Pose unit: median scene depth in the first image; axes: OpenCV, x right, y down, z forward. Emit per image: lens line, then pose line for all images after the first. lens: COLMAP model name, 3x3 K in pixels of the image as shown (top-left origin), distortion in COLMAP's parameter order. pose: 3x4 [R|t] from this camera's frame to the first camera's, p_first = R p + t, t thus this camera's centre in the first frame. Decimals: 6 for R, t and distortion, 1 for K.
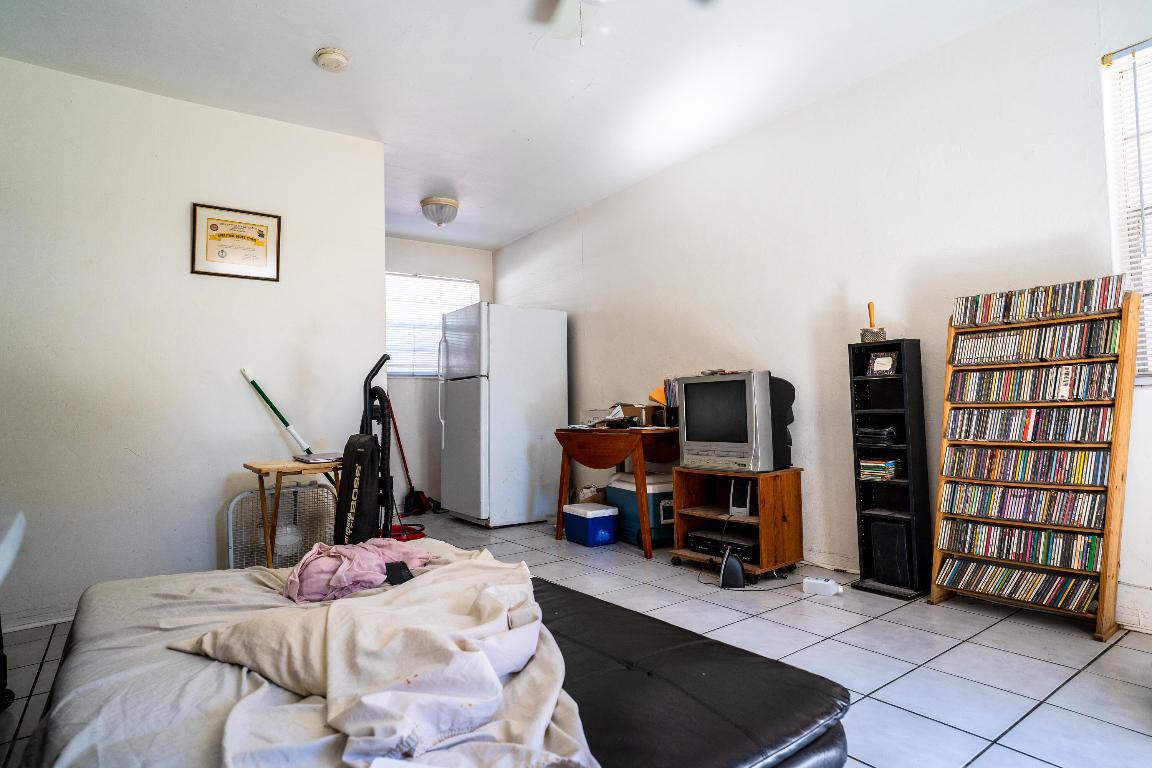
lens RADIAL K [[624.3, 0, 579.4], [0, 624.3, 387.2], [0, 0, 1]] dist [-0.036340, 0.022570]
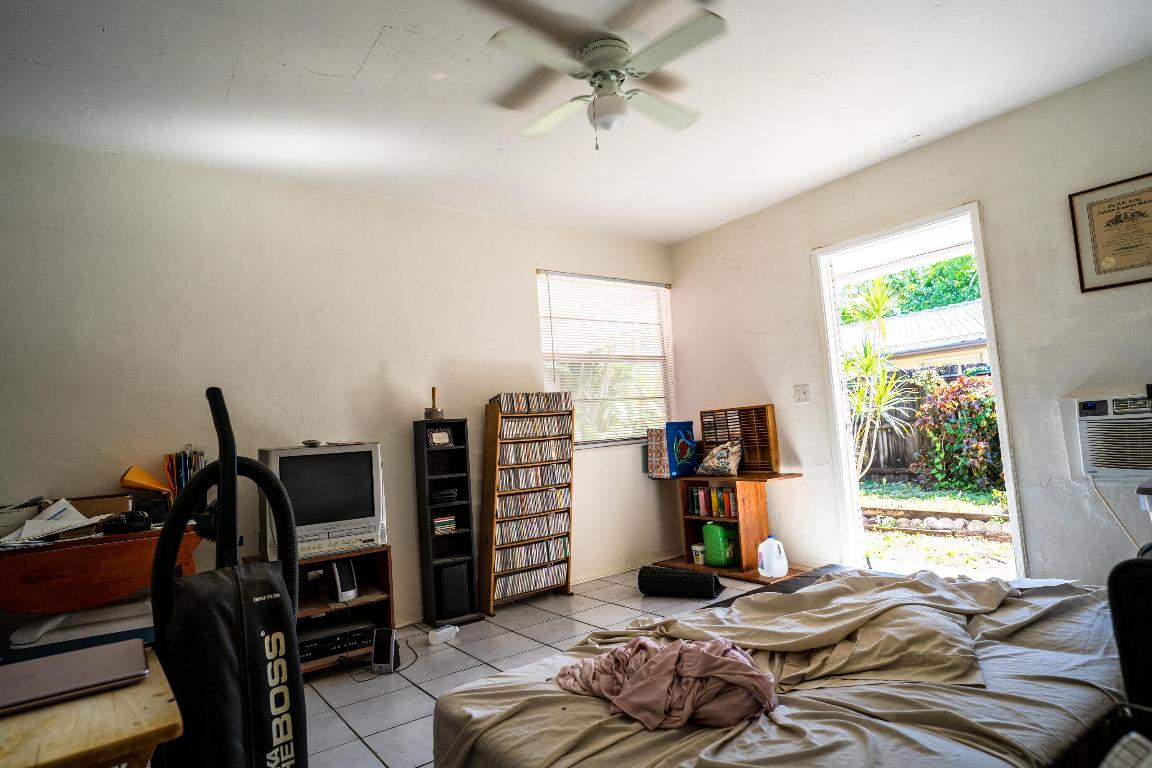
lens RADIAL K [[624.3, 0, 579.4], [0, 624.3, 381.8], [0, 0, 1]] dist [-0.036340, 0.022570]
pose [[0.013777, 0.112904, 0.993510, -0.865273], [0.038343, 0.992814, -0.113357, 0.004170], [-0.999170, 0.039656, 0.009349, 0.808971]]
